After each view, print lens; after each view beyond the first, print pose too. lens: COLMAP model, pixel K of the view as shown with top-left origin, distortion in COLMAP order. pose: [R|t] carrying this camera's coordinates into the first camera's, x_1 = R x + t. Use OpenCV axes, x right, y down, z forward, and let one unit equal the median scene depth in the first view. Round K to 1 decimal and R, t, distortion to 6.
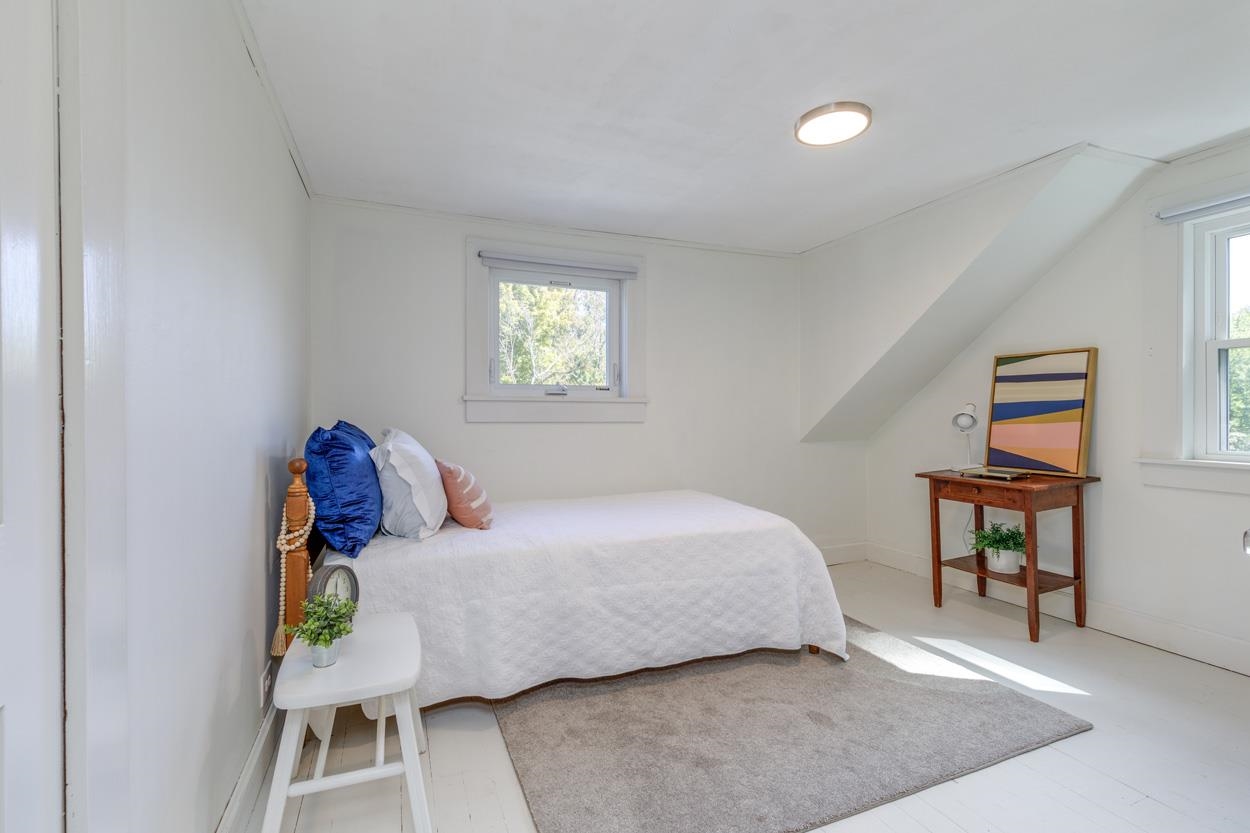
lens RADIAL K [[560.0, 0, 622.6], [0, 560.0, 414.1], [0, 0, 1]] dist [-0.002157, -0.000303]
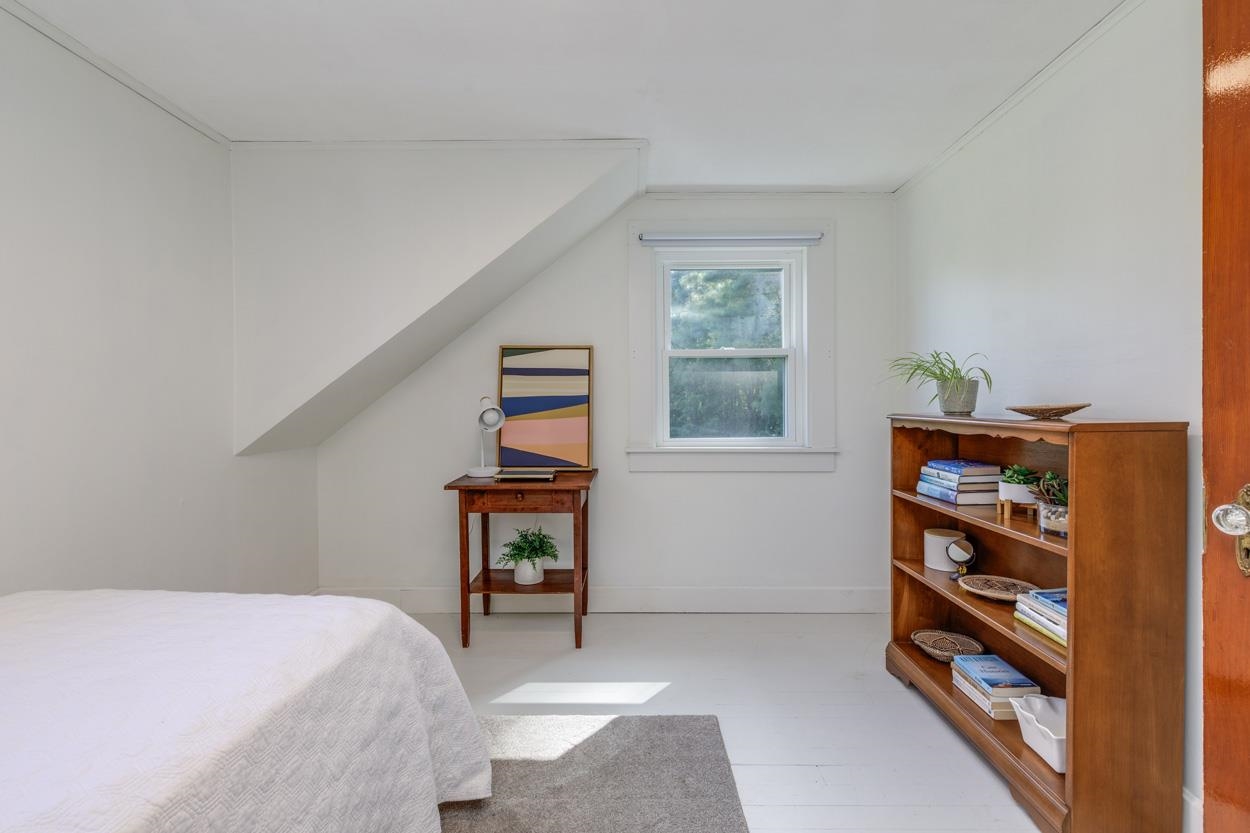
lens RADIAL K [[560.0, 0, 626.5], [0, 560.0, 413.9], [0, 0, 1]] dist [-0.002157, -0.000303]
pose [[0.386446, -0.002488, 0.922309, -0.106468], [0.004978, 0.999987, 0.000611, 0.008580], [-0.922299, 0.004355, 0.386453, 0.539125]]
